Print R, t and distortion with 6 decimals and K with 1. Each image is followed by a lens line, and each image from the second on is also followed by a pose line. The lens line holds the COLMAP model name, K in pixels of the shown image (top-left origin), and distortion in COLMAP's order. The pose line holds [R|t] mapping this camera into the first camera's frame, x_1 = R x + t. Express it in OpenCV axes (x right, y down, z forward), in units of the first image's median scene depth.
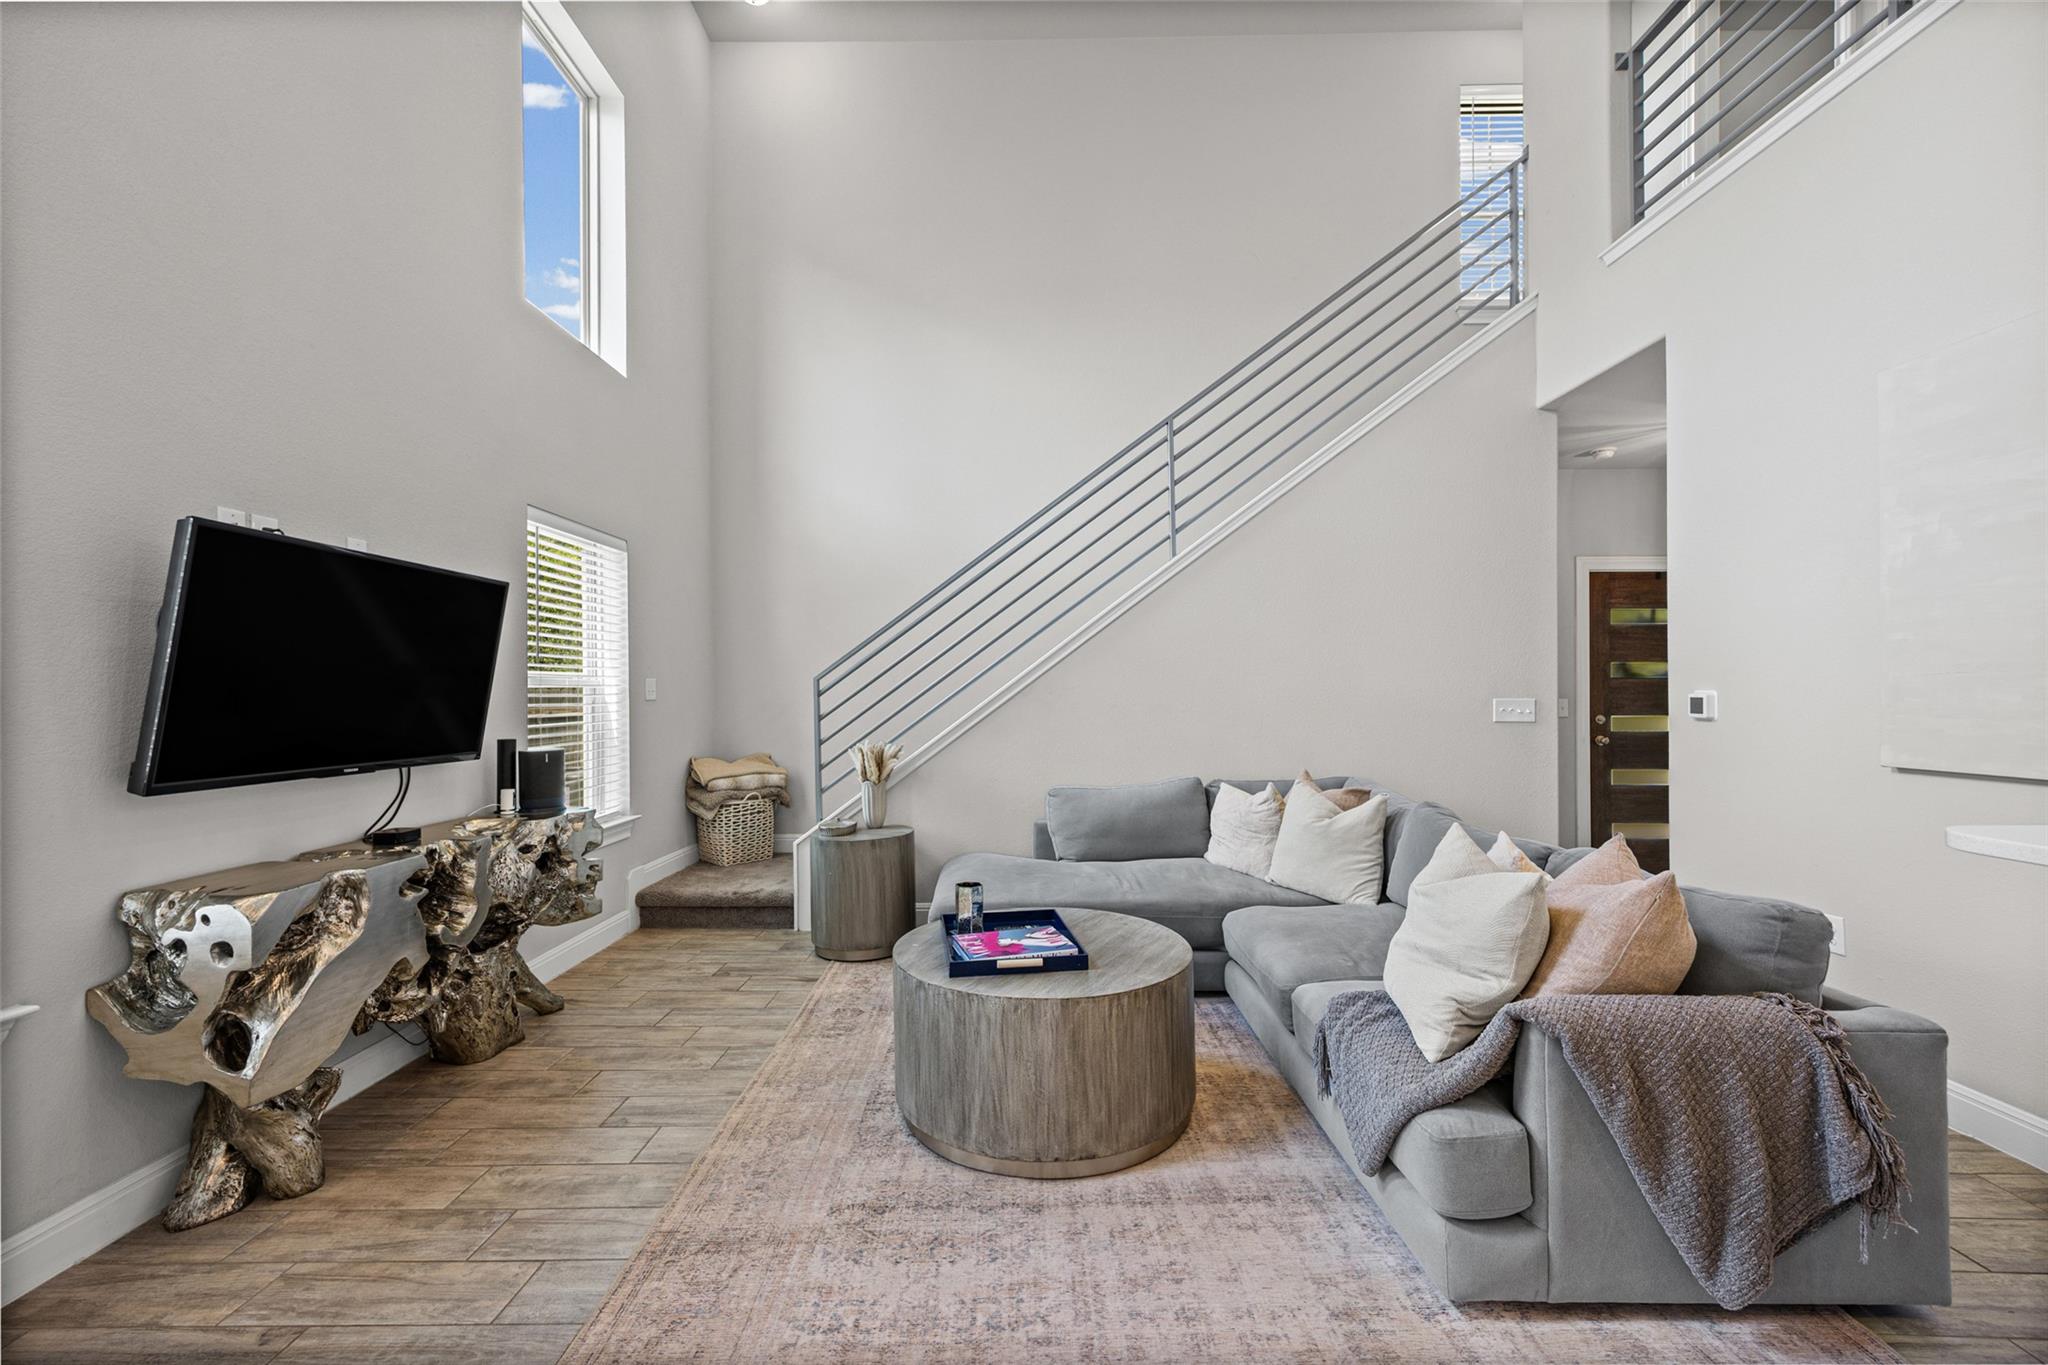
lens RADIAL K [[828.2, 0, 1020.6], [0, 828.2, 681.2], [0, 0, 1]] dist [0.012826, -0.000040]
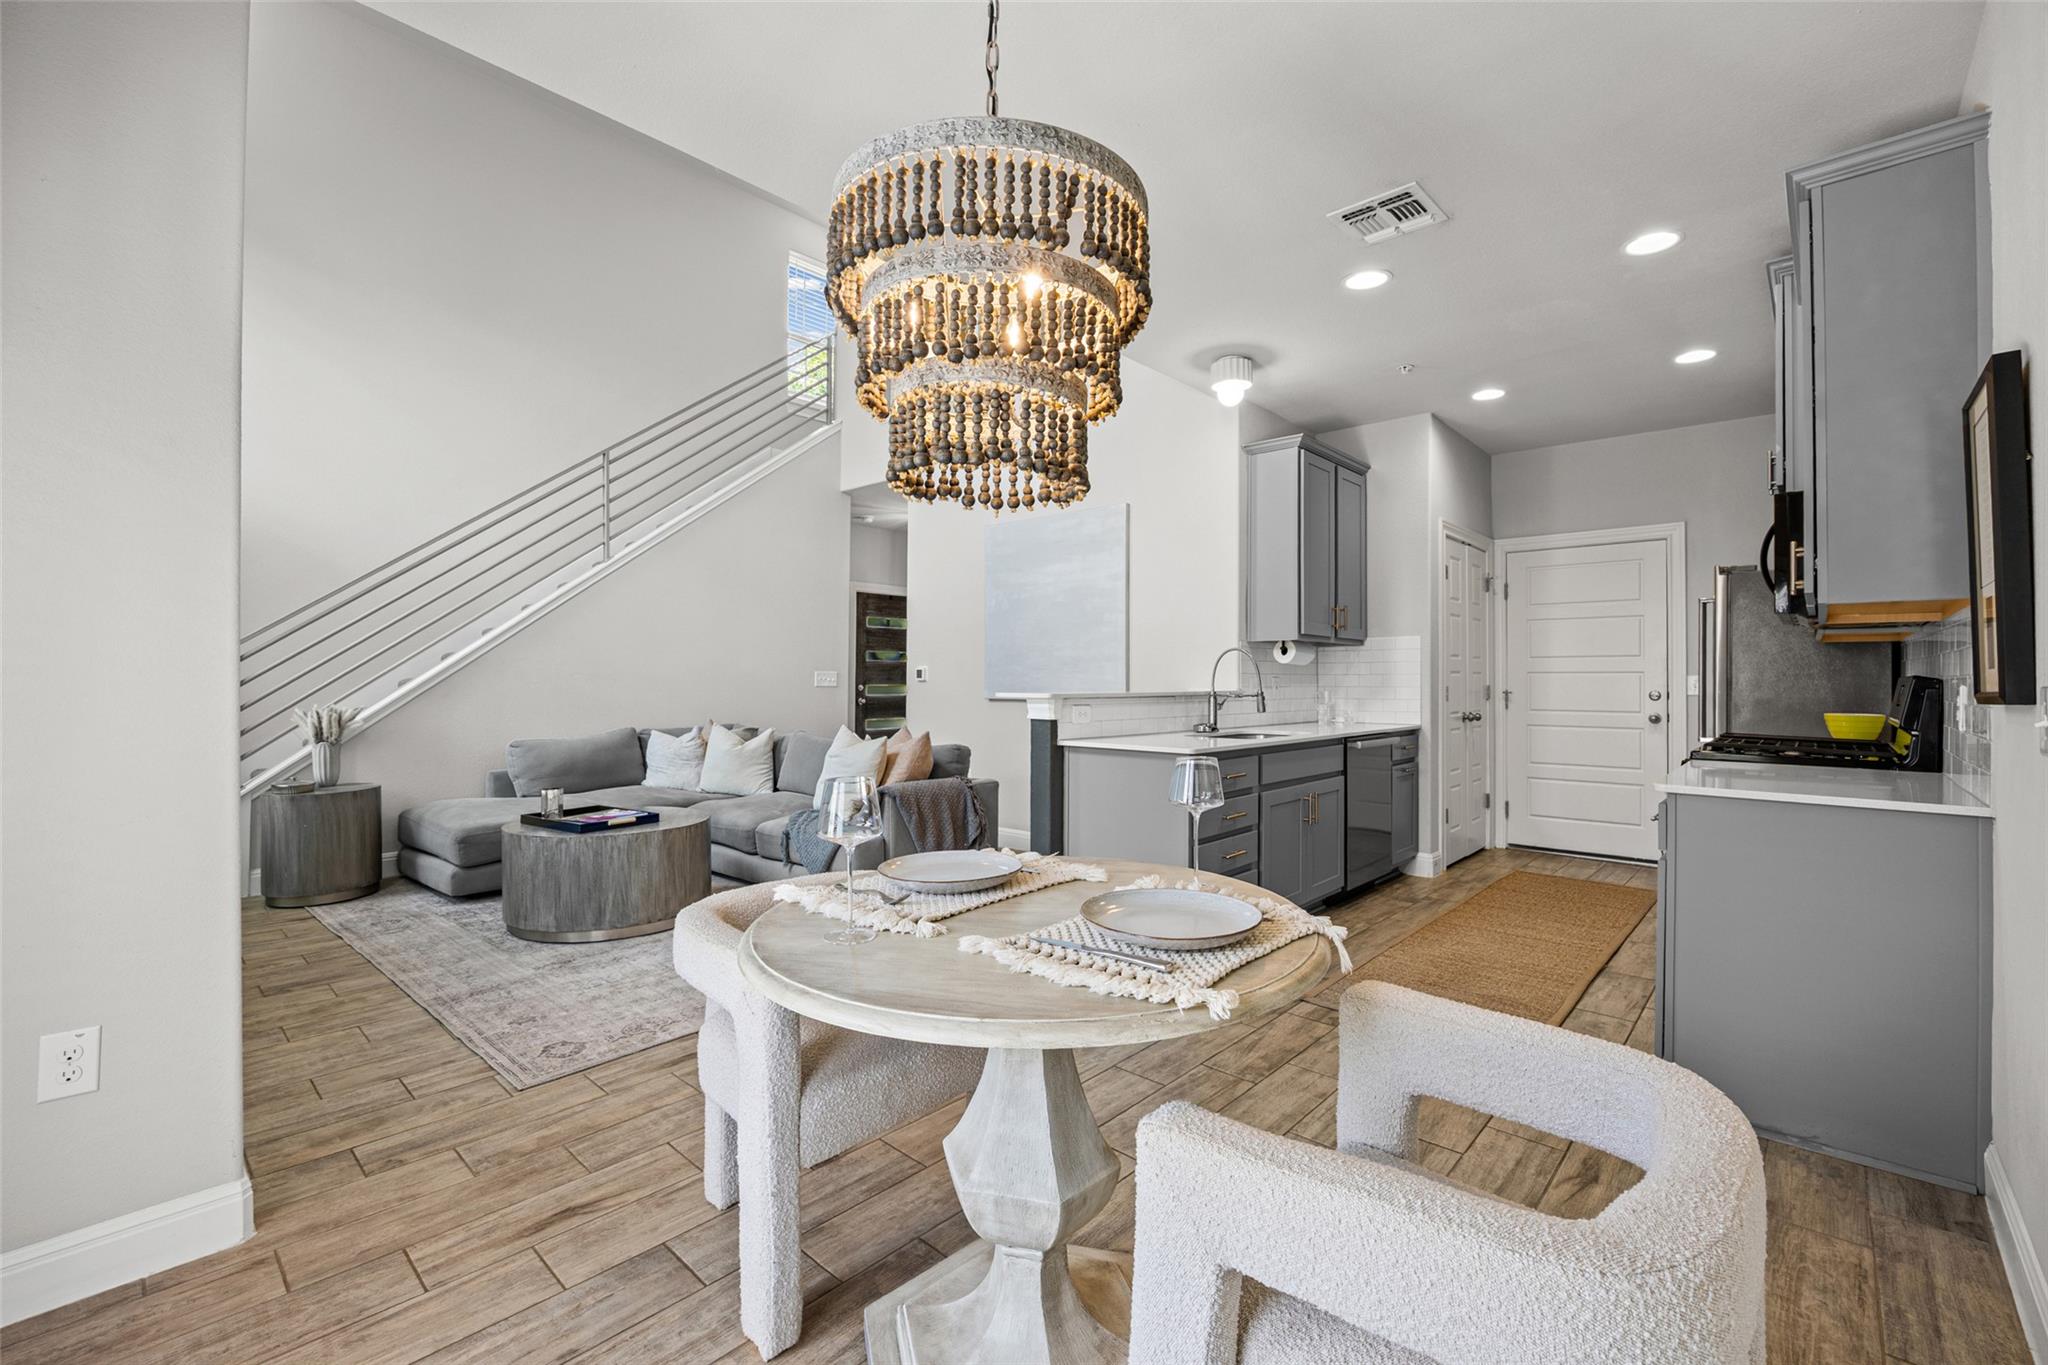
lens RADIAL K [[878.9, 0, 1020.8], [0, 878.9, 673.7], [0, 0, 1]] dist [-0.001927, -0.000227]
pose [[0.669121, 0.010005, 0.743086, -0.626808], [-0.016143, 0.999869, 0.001074, 0.026006], [-0.742978, -0.012714, 0.669195, -0.613630]]
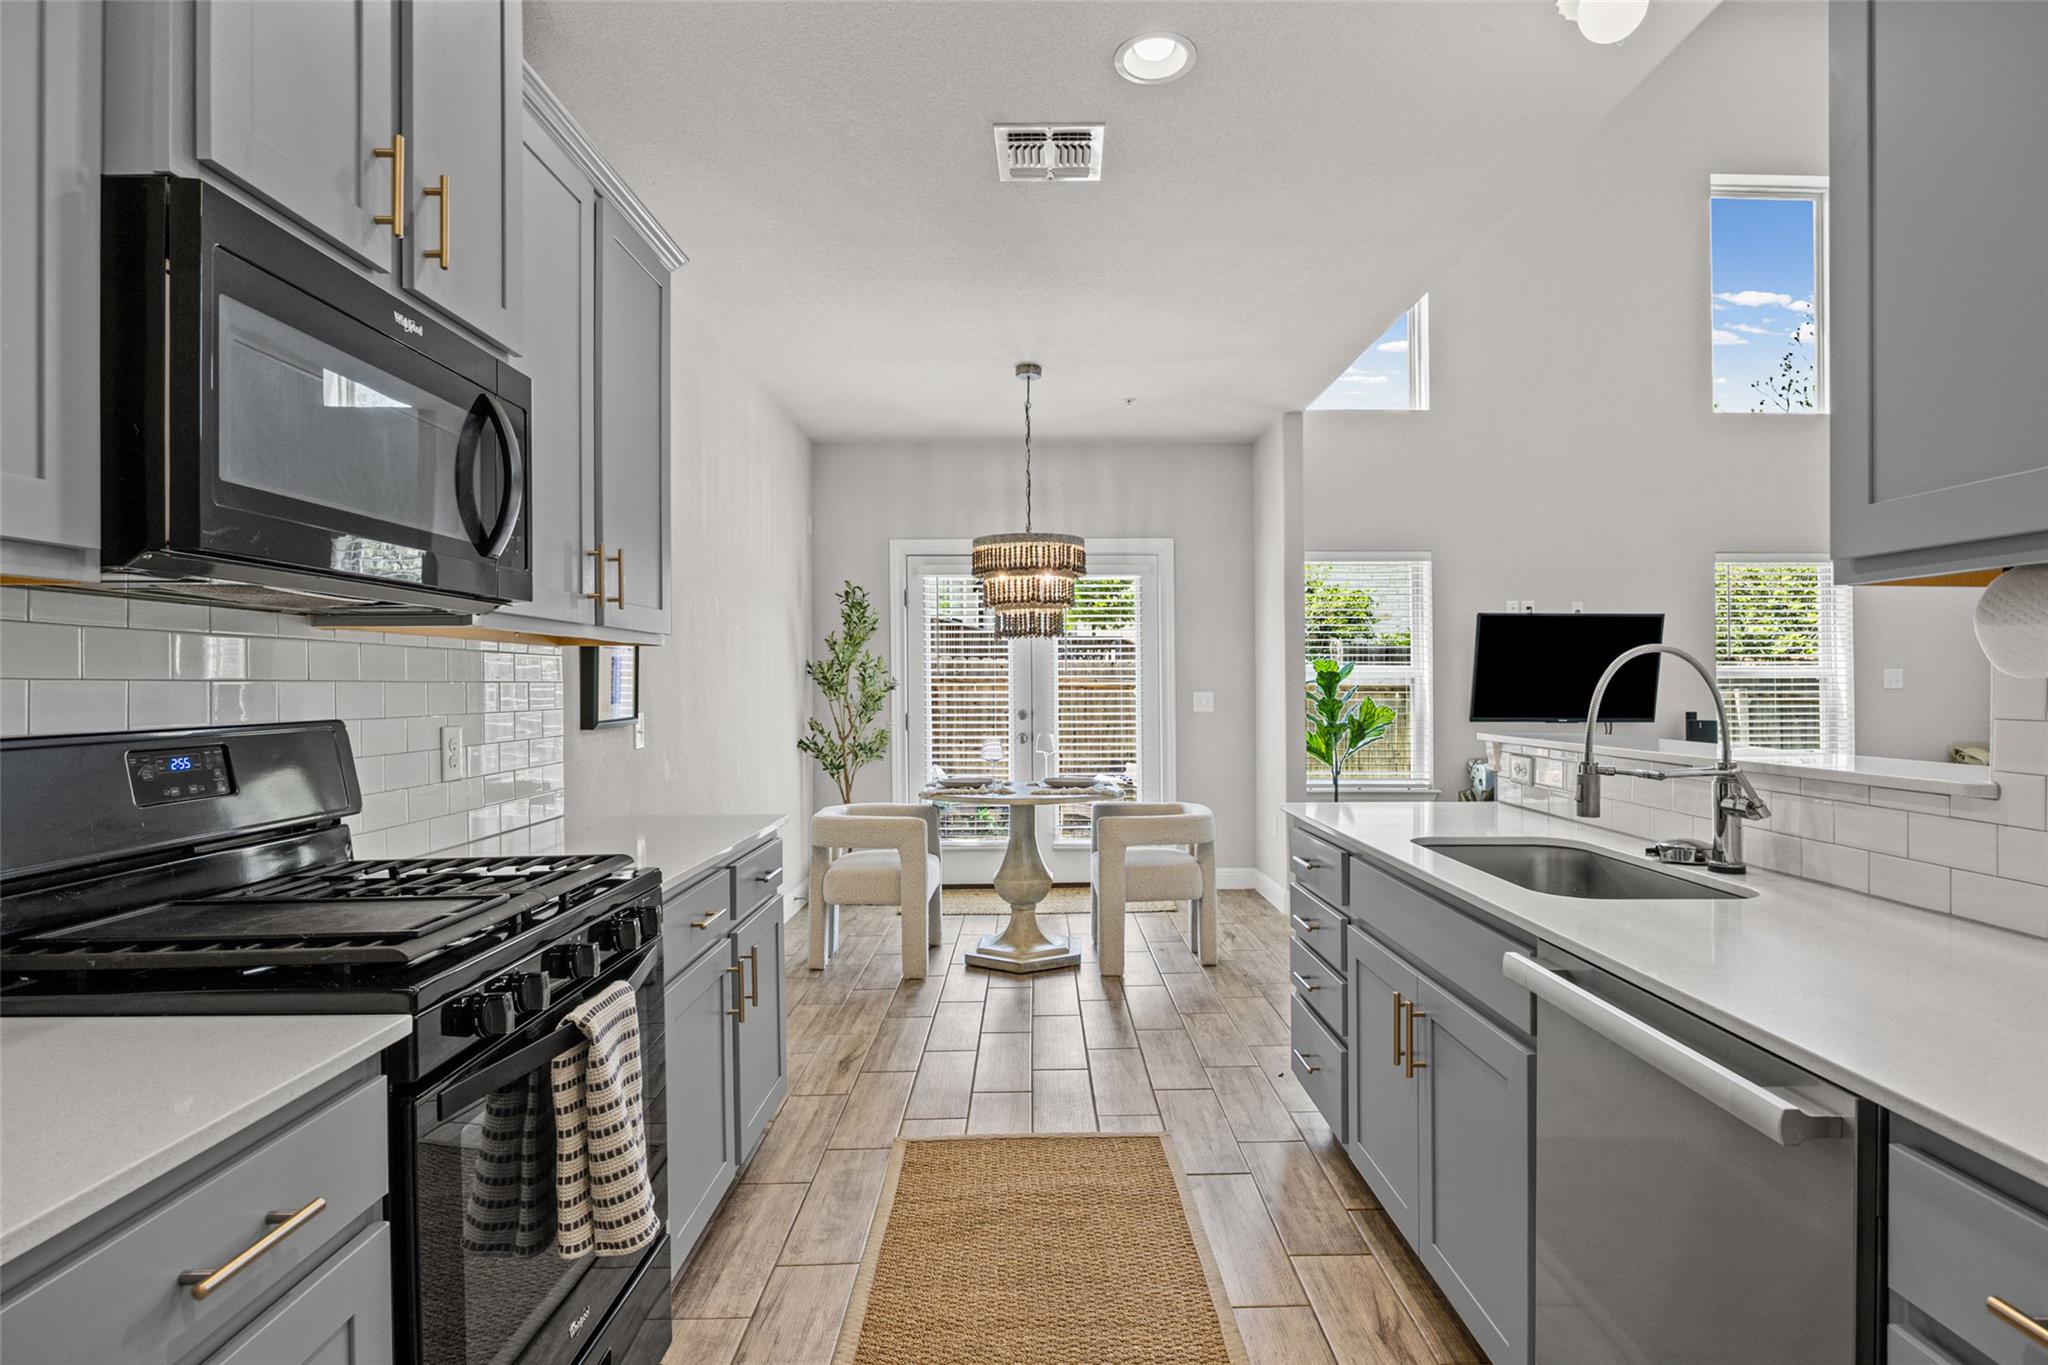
lens RADIAL K [[1060.9, 0, 1024.0], [0, 1060.9, 682.5], [0, 0, 1]] dist [-0.000645, -0.000215]
pose [[0.008883, -0.000721, -0.999960, 1.550703], [0.017271, 0.999851, -0.000568, -0.007144], [0.999811, -0.017265, 0.008894, -0.289331]]
